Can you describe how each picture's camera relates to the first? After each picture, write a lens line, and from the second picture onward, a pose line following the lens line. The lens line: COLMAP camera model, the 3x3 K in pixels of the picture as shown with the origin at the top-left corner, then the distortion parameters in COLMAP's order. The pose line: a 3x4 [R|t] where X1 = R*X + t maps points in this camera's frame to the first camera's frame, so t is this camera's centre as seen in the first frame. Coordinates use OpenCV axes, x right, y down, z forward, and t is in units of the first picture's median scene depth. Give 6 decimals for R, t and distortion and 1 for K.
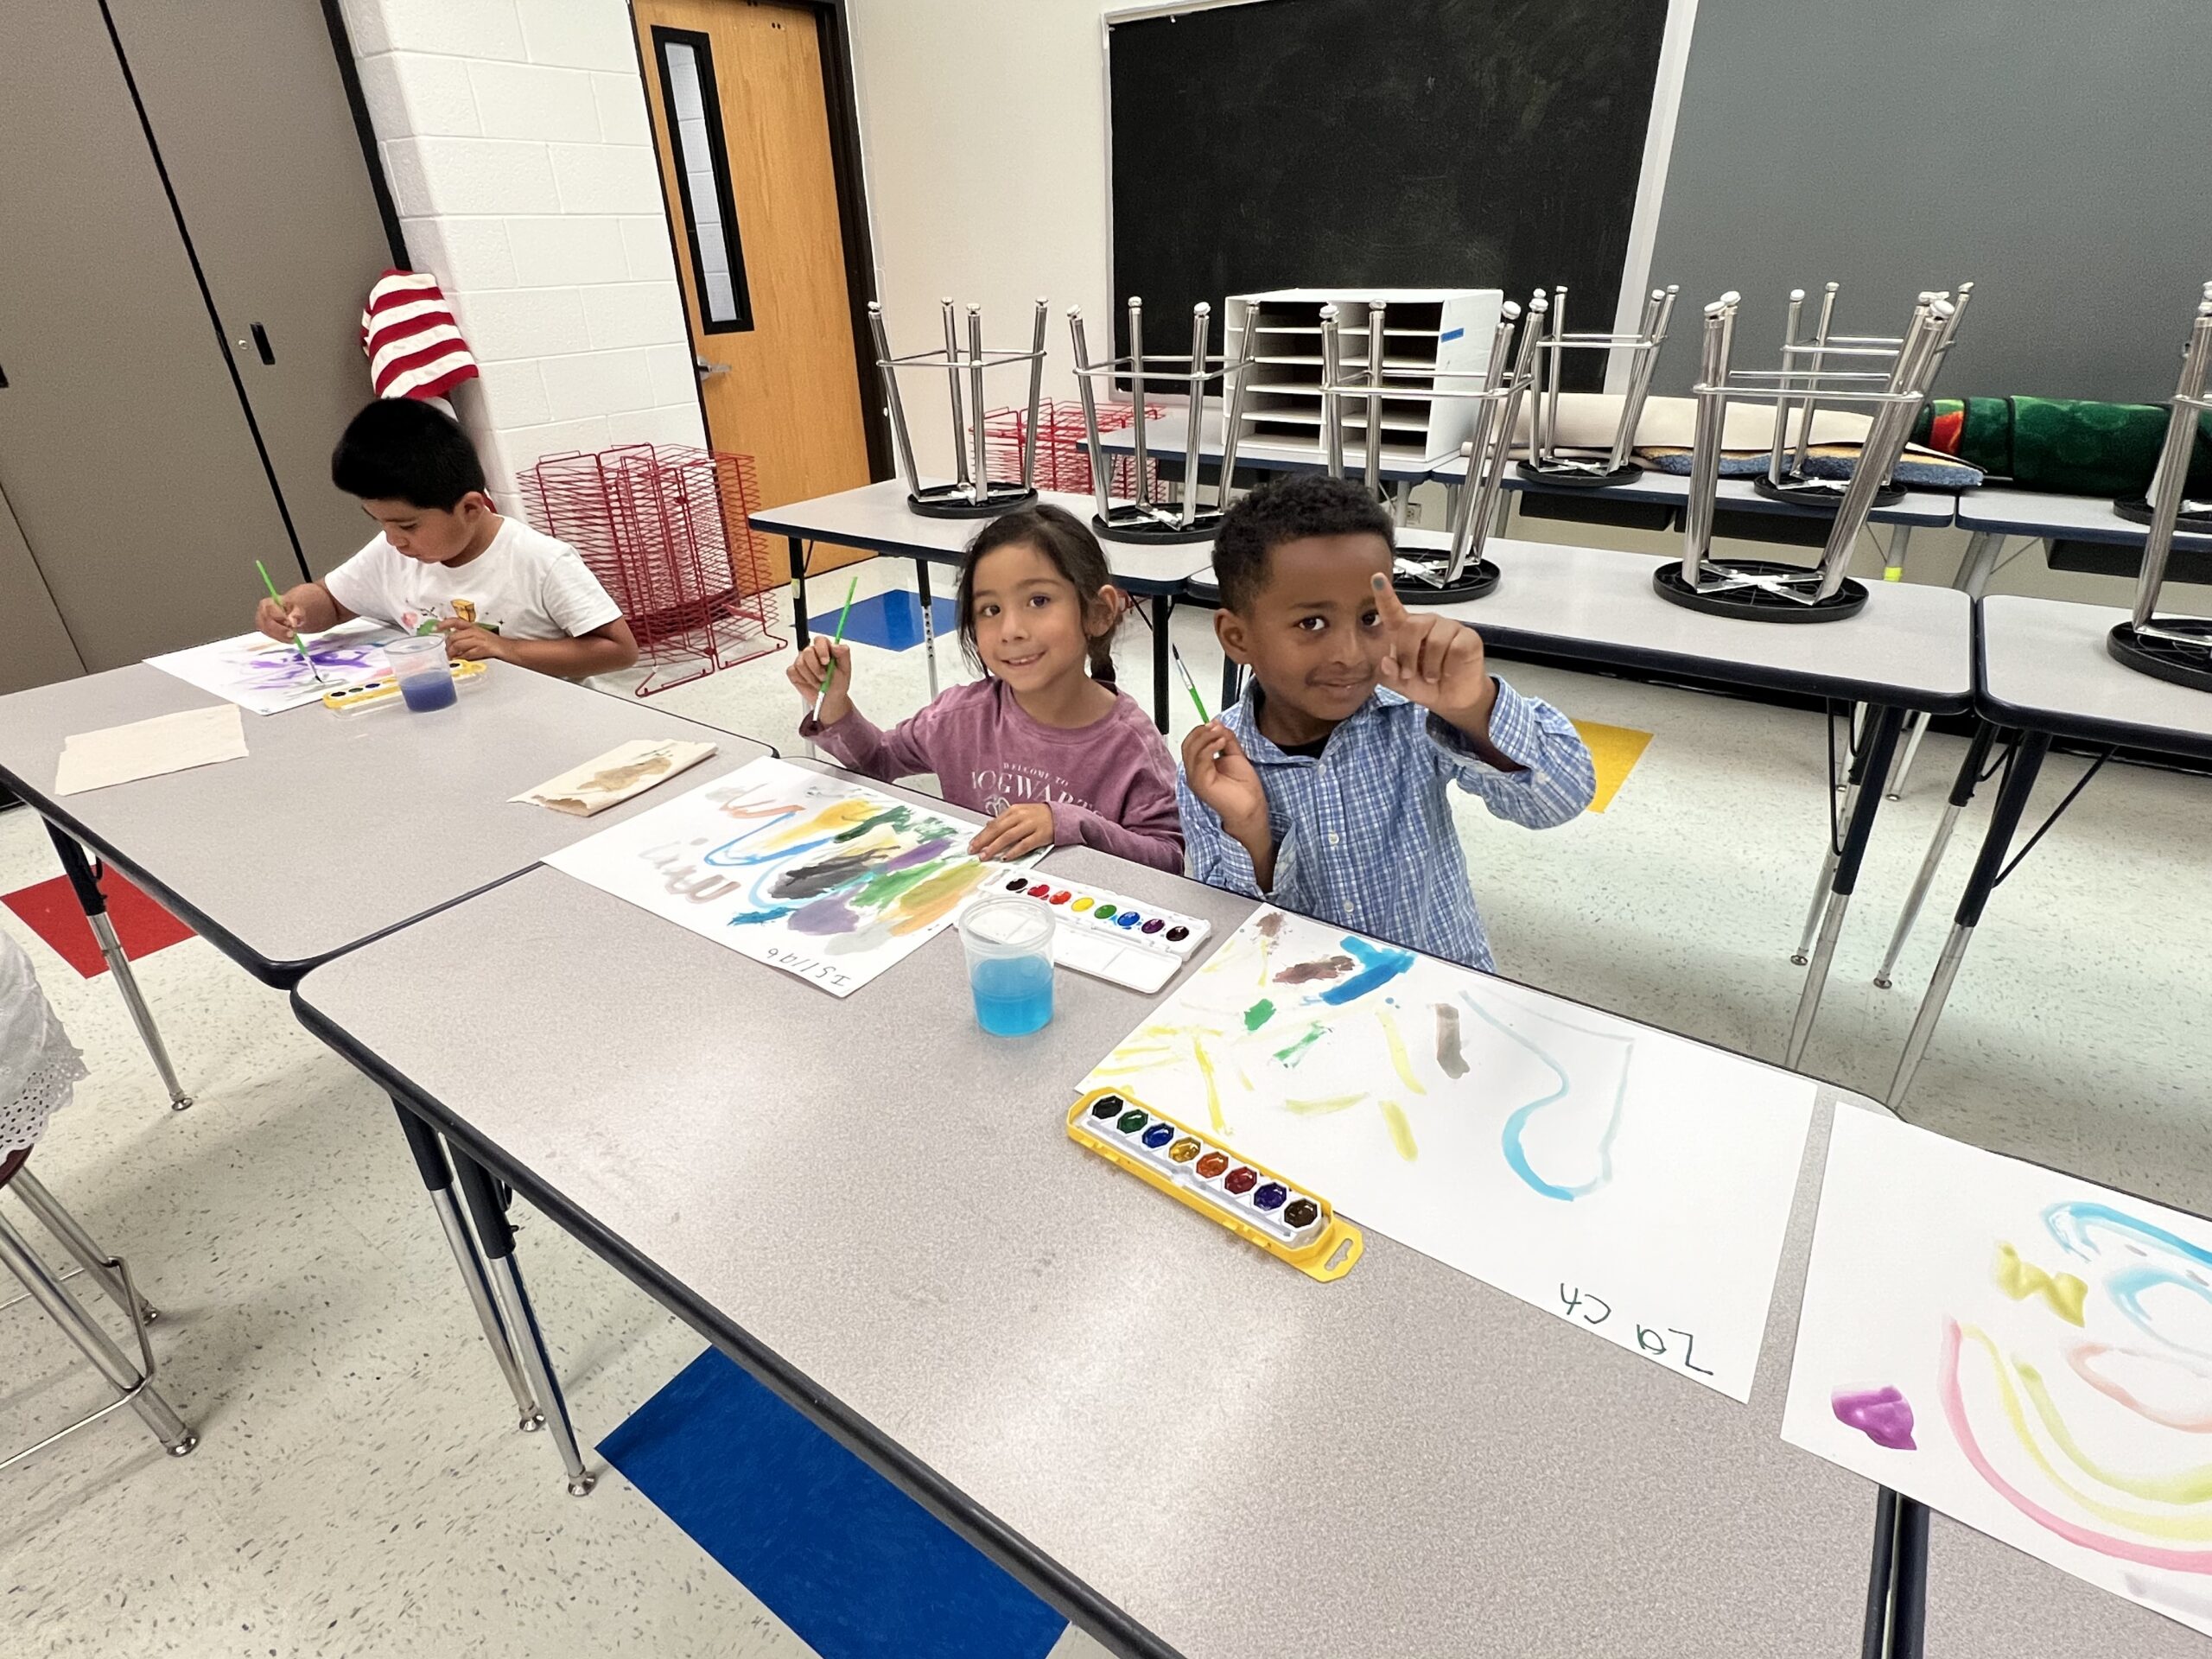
lens RADIAL K [[1113.2, 0, 1106.0], [0, 1113.2, 829.5], [0, 0, 1]] dist [0.002313, -0.000090]
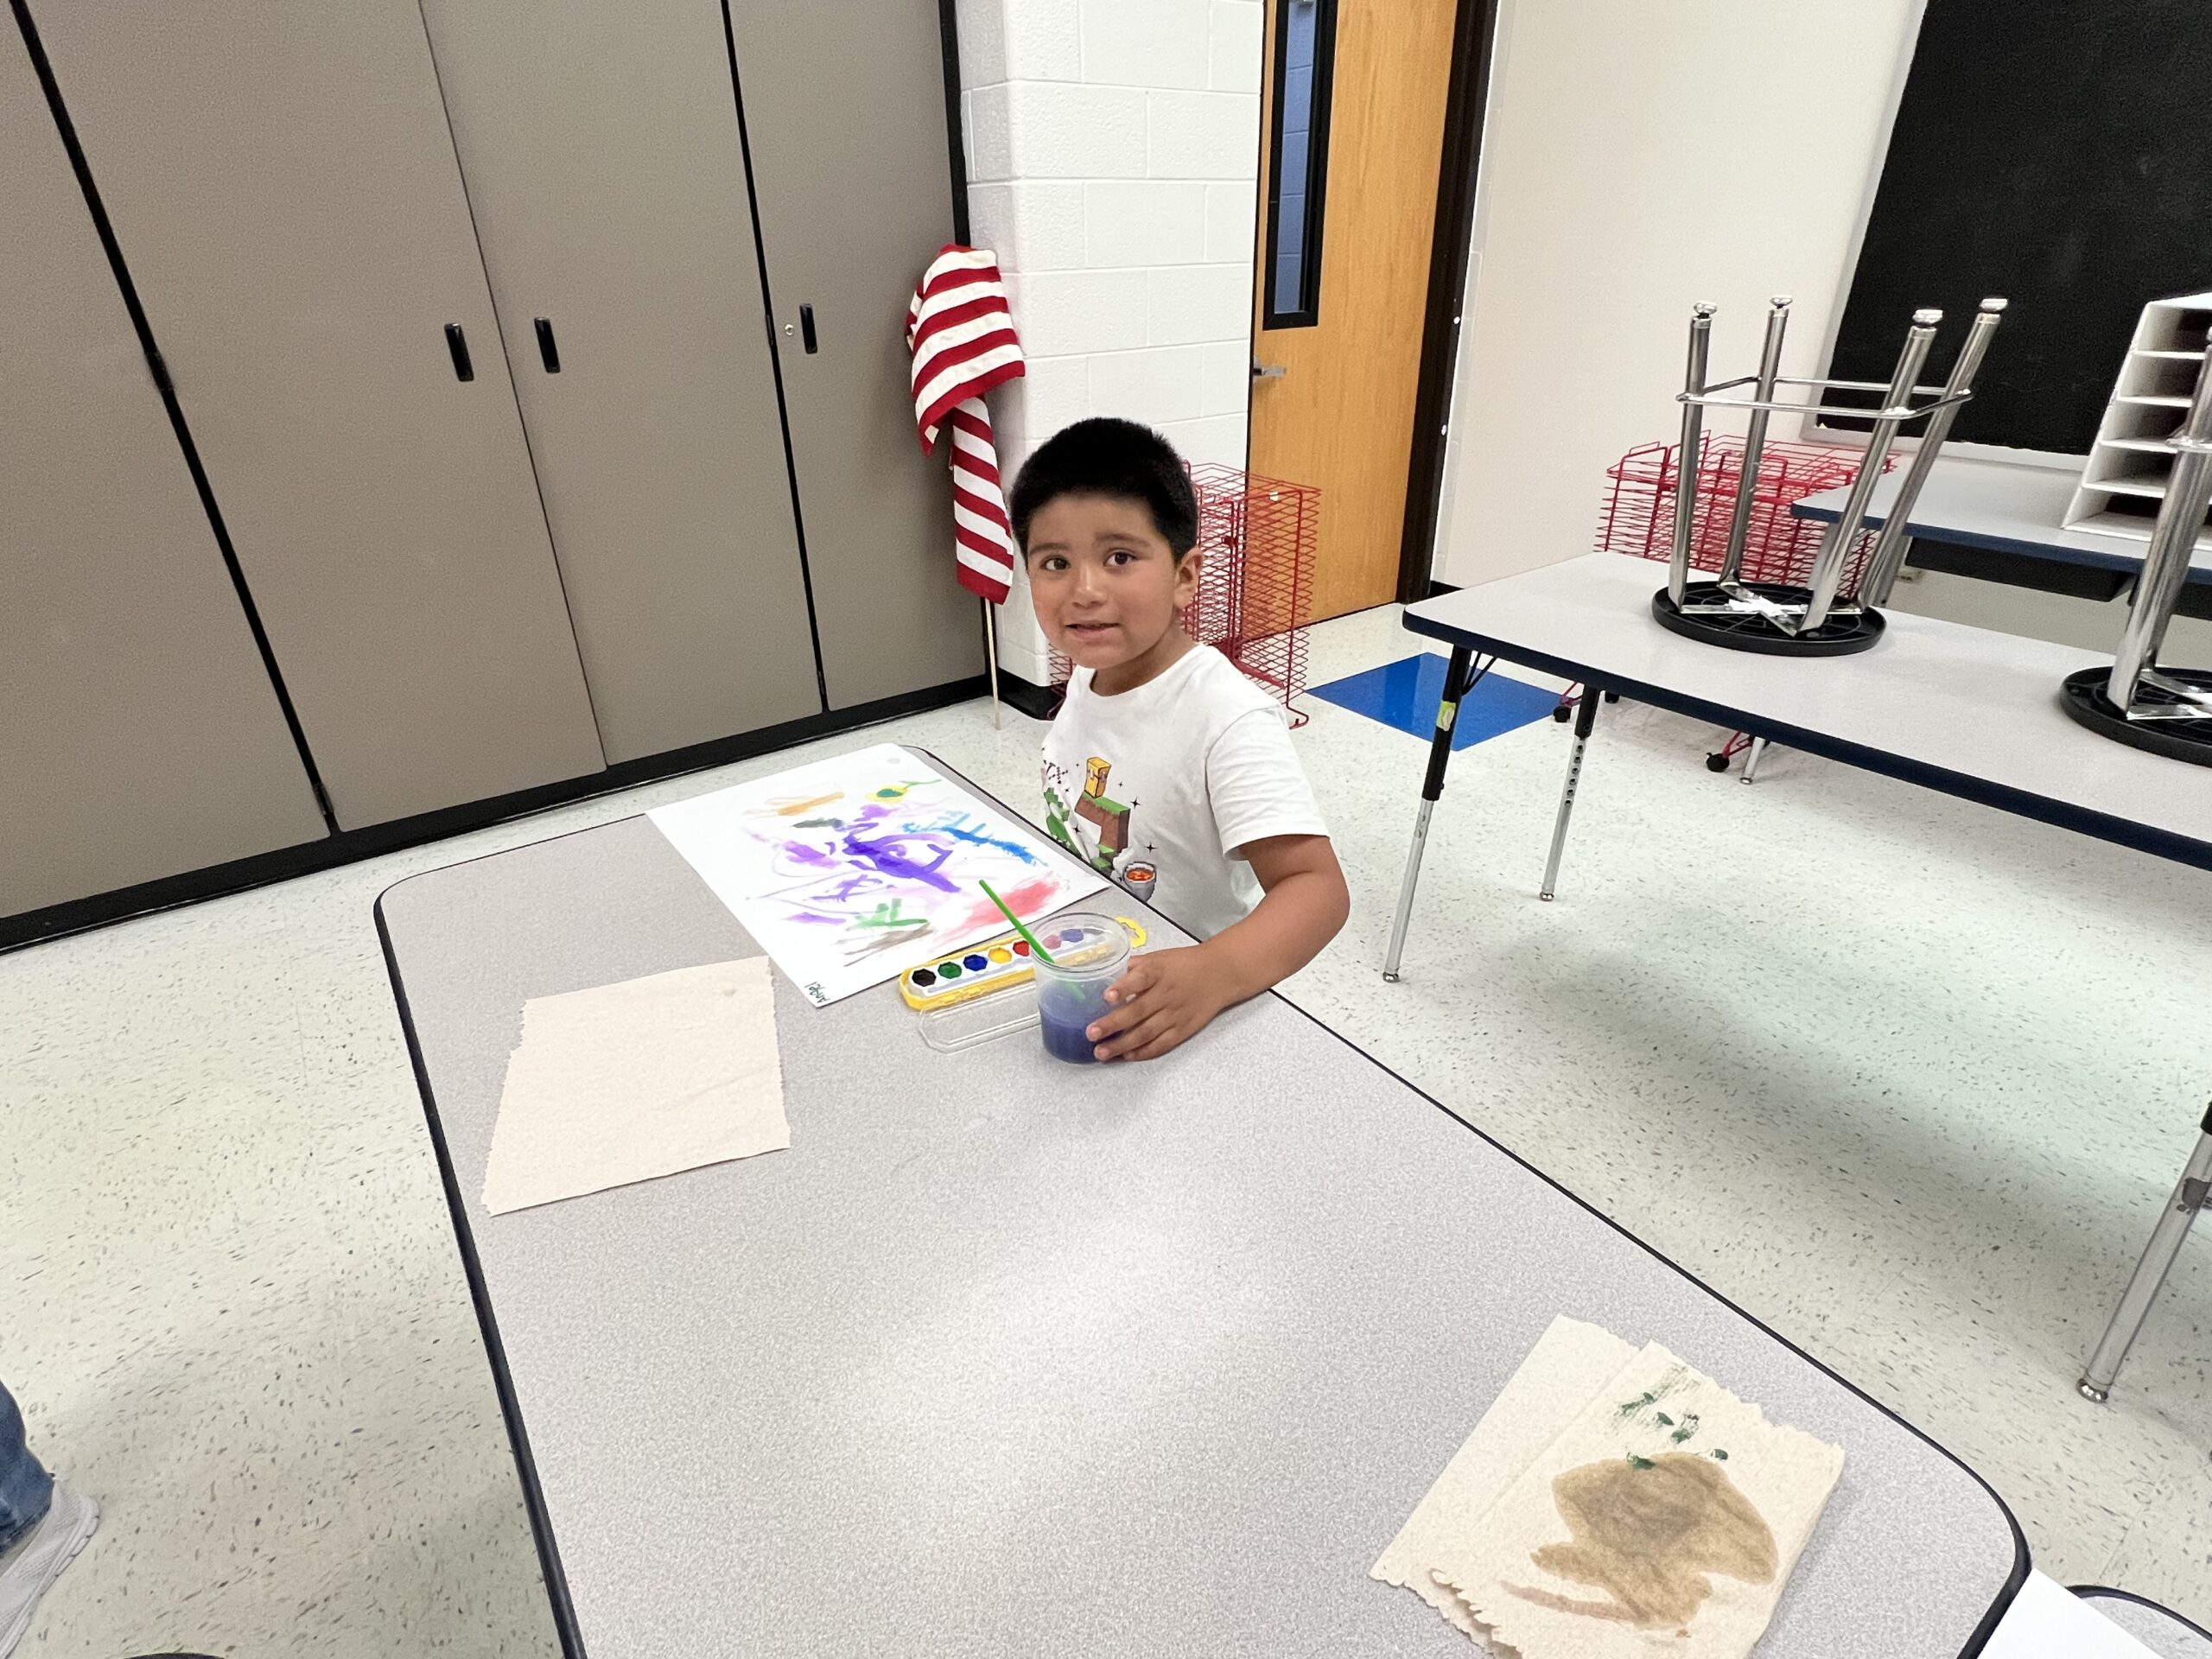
lens RADIAL K [[1113.2, 0, 1106.0], [0, 1113.2, 829.5], [0, 0, 1]] dist [0.002313, -0.000090]
pose [[0.945047, 0.160088, -0.285059, -0.218195], [-0.156994, 0.987020, 0.033830, -0.112123], [0.286774, 0.012782, 0.957913, 0.230989]]
